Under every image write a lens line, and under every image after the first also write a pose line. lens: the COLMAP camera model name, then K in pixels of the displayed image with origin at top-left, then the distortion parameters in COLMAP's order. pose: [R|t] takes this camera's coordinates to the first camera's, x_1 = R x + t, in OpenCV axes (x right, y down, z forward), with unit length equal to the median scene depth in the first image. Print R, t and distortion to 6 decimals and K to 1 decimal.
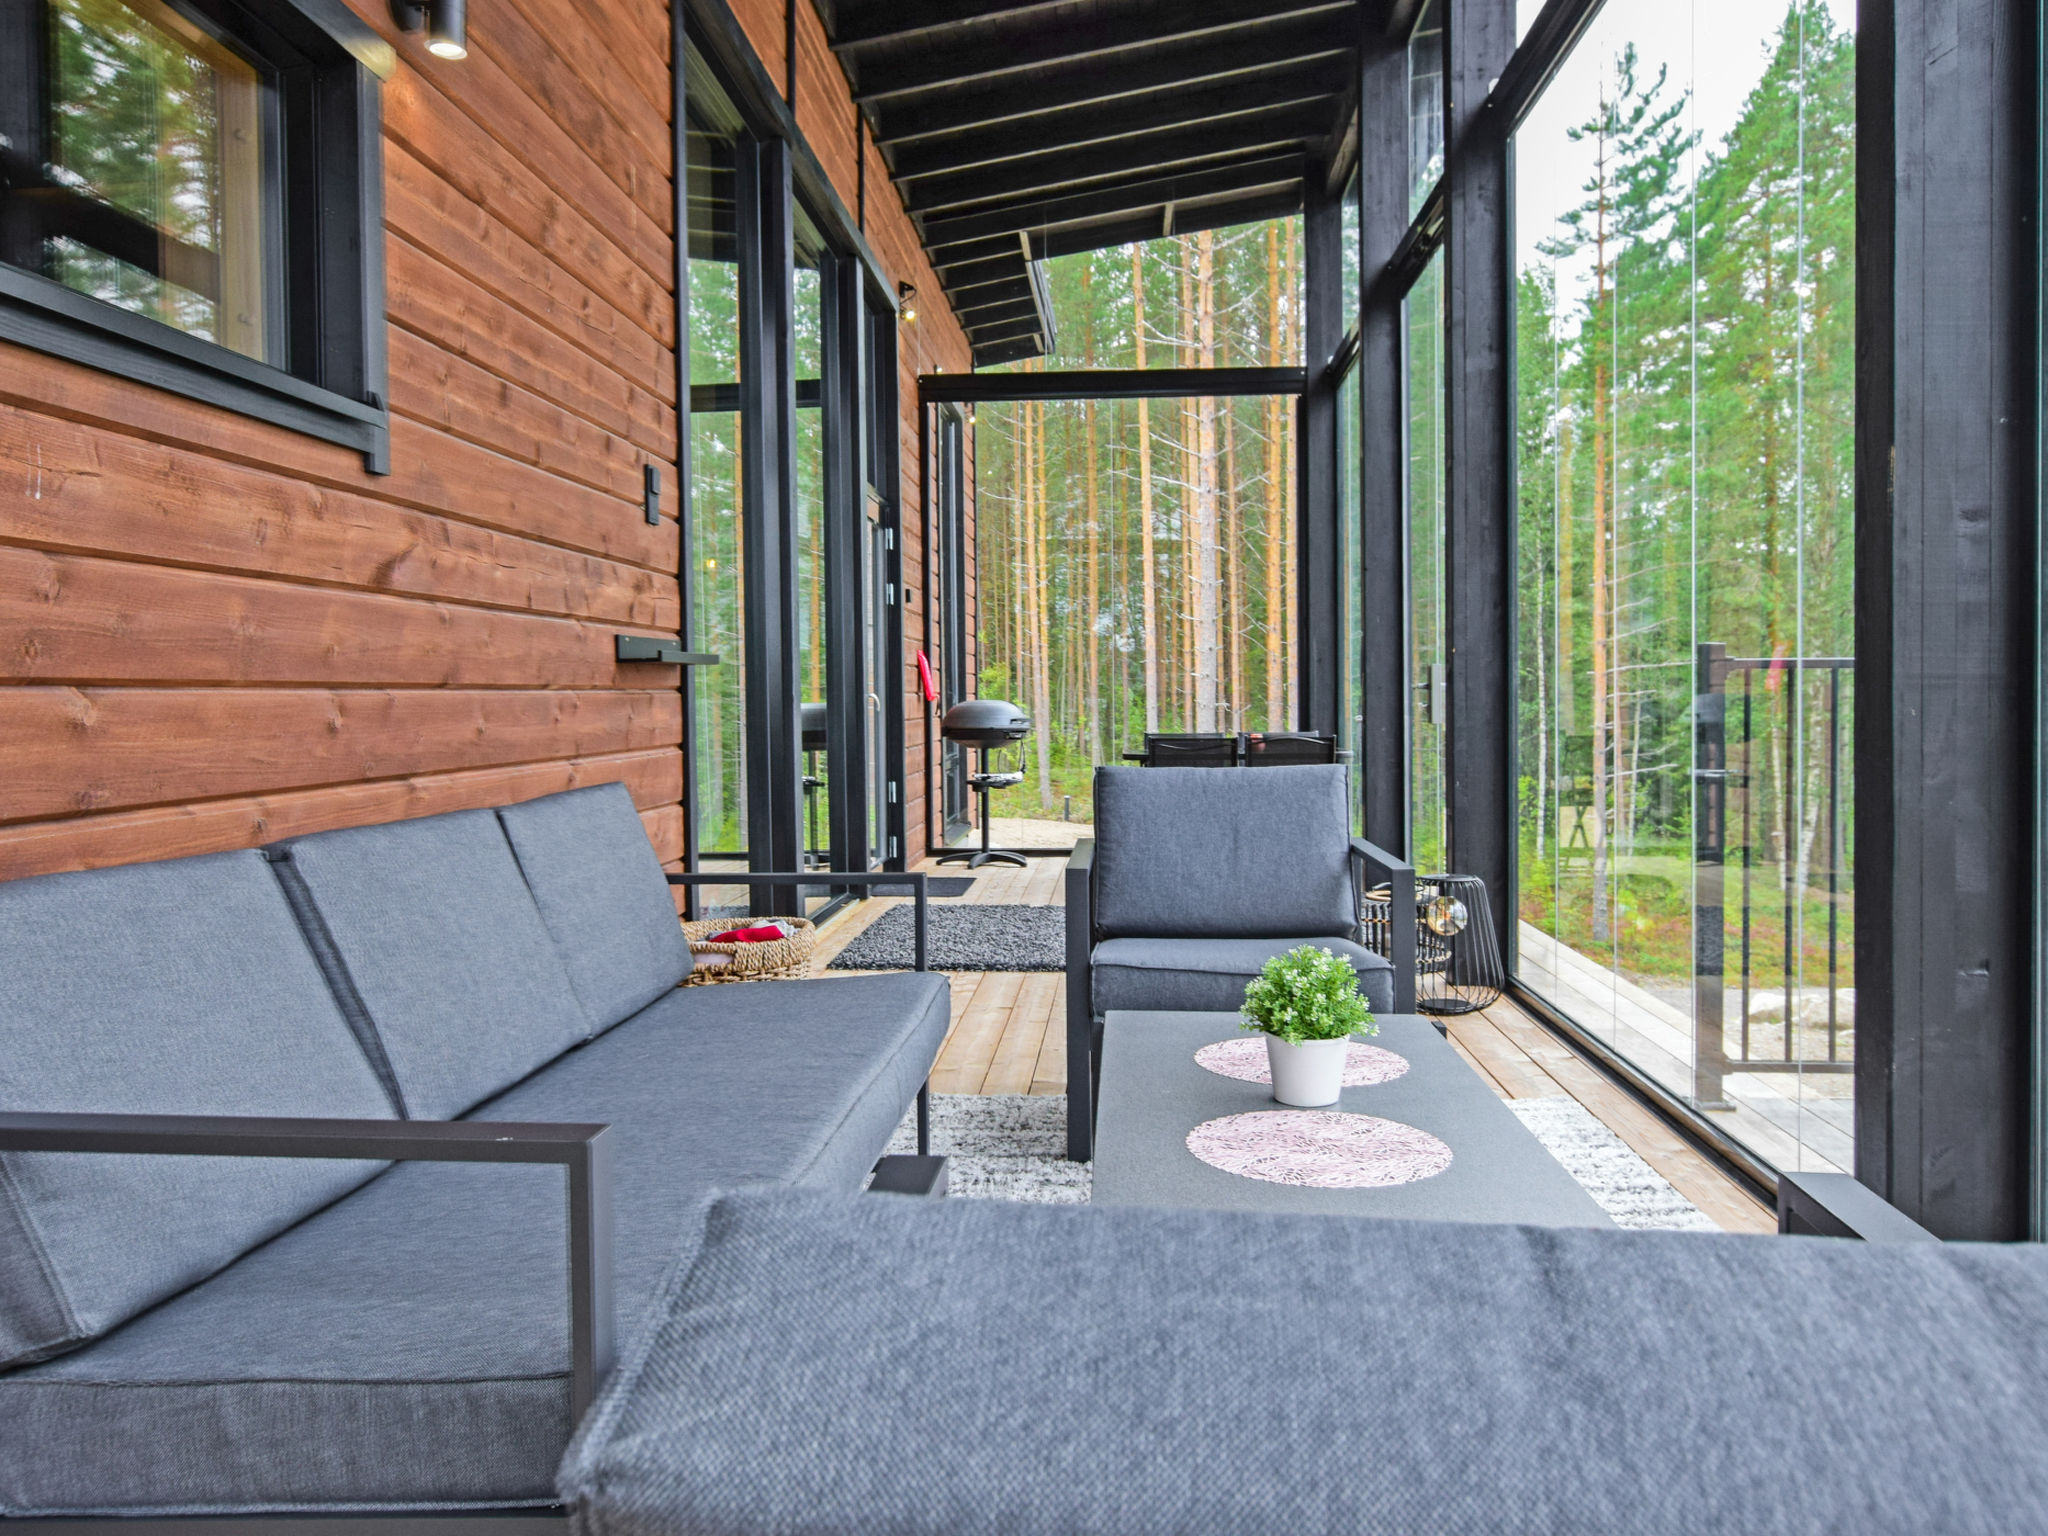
lens RADIAL K [[1424.4, 0, 1022.8], [0, 1424.4, 764.6], [0, 0, 1]] dist [-0.008743, -0.003014]
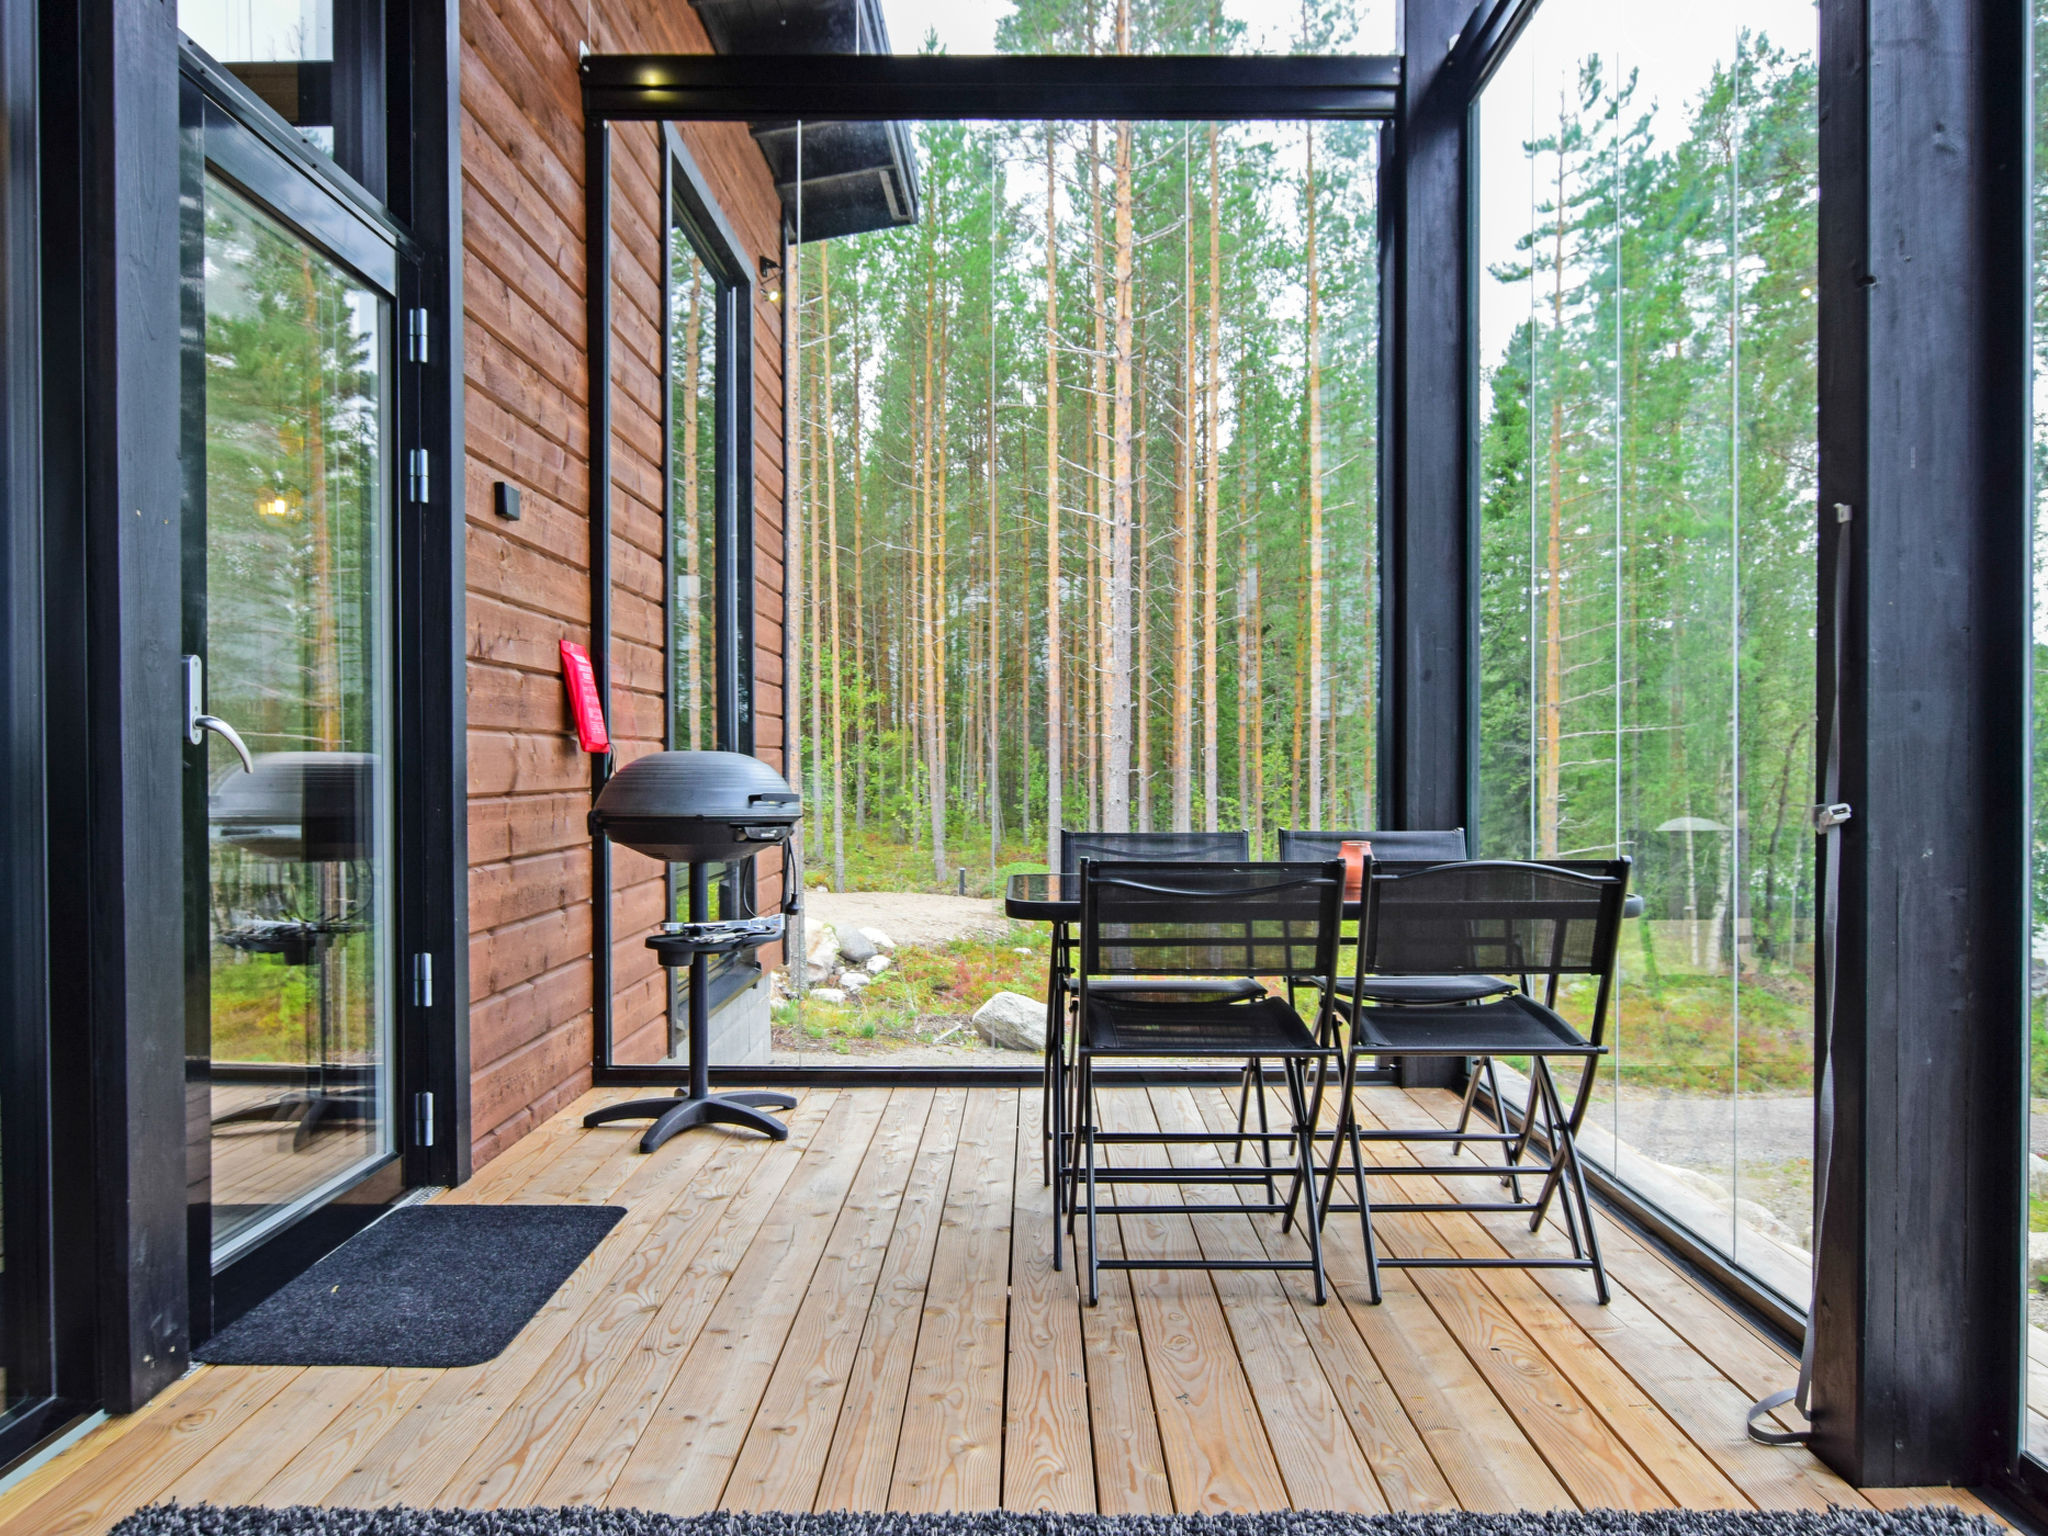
lens RADIAL K [[1424.4, 0, 1023.5], [0, 1424.4, 769.8], [0, 0, 1]] dist [-0.008743, -0.003014]
pose [[0.997280, 0.020536, 0.070781, 0.011498], [-0.017570, 0.998952, -0.042265, -0.005865], [-0.071575, 0.040906, 0.996596, 0.141674]]
